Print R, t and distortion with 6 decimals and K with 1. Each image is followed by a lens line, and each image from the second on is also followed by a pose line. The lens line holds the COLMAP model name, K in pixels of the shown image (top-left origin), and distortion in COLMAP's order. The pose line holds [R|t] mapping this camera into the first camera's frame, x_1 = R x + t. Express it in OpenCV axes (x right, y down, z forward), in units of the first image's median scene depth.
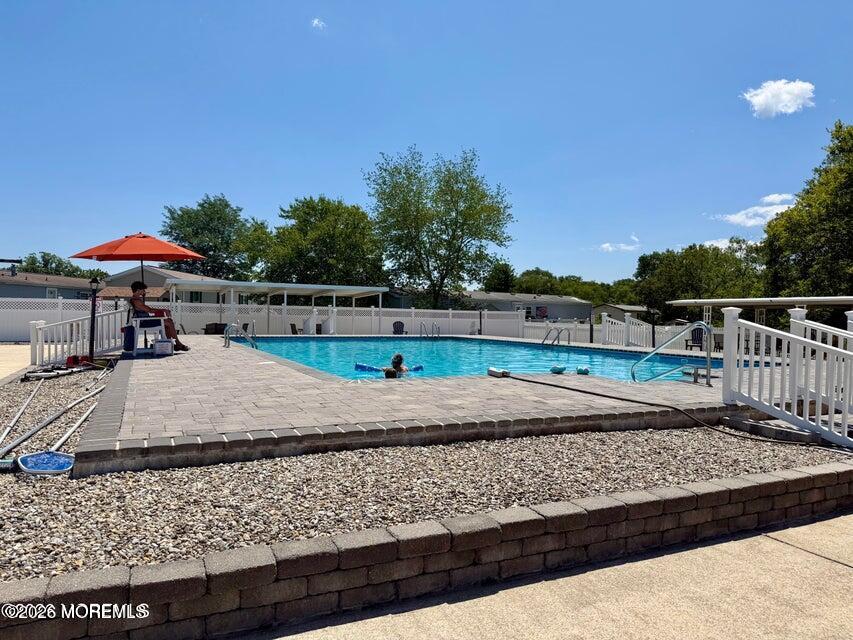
lens RADIAL K [[578.8, 0, 426.5], [0, 578.8, 320.0], [0, 0, 1]] dist [0.100815, -0.136393]
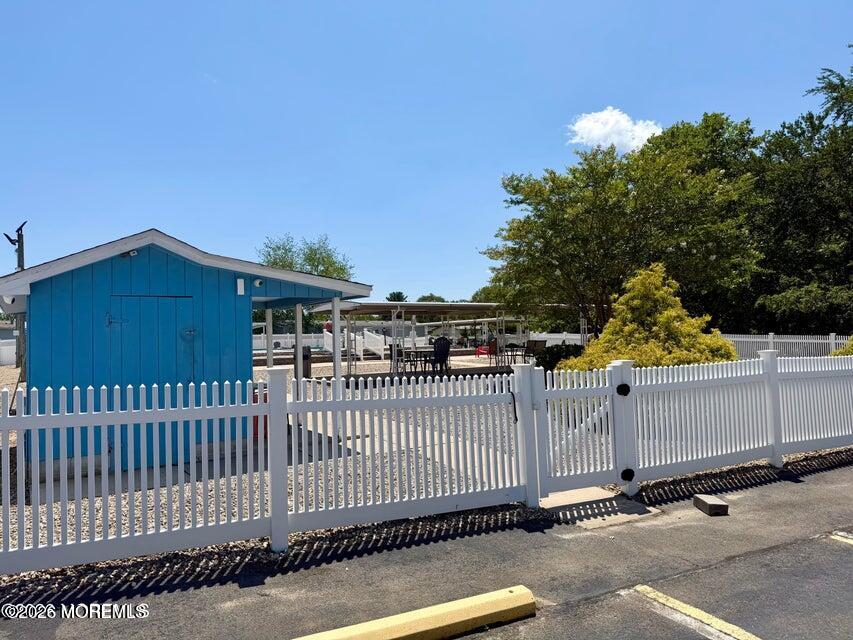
lens RADIAL K [[578.8, 0, 426.5], [0, 578.8, 320.0], [0, 0, 1]] dist [0.100815, -0.136393]
pose [[0.987763, -0.041542, 0.150331, 0.102200], [0.048023, 0.998056, -0.039736, 0.022404], [-0.148388, 0.046469, 0.987837, -0.624546]]
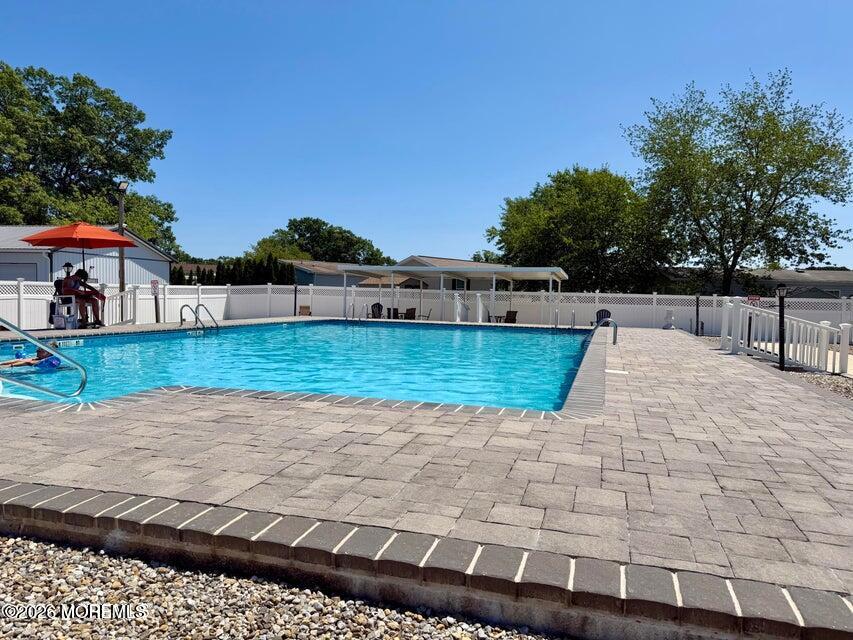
lens RADIAL K [[591.9, 0, 443.0], [0, 591.9, 320.1], [0, 0, 1]] dist [0.035001, -0.057192]
pose [[0.756114, 0.026295, -0.653911, 0.247041], [-0.015995, 0.999637, 0.021702, 0.002079], [0.654244, -0.005950, 0.756260, 0.184302]]
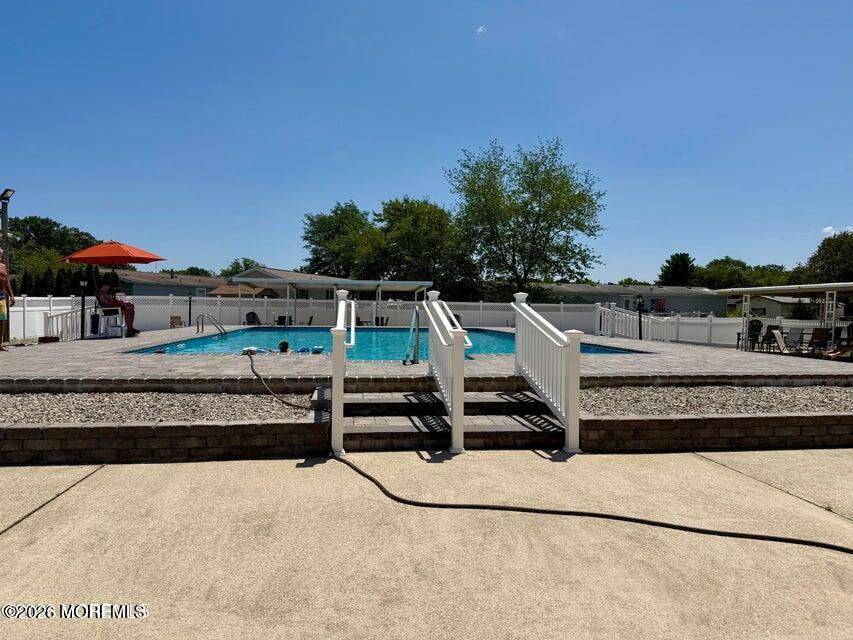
lens RADIAL K [[578.8, 0, 426.5], [0, 578.8, 320.0], [0, 0, 1]] dist [0.100815, -0.136393]
pose [[0.953661, -0.000136, -0.300883, 0.166704], [0.002067, 0.999979, 0.006101, 0.004755], [0.300876, -0.006440, 0.953642, 0.000252]]
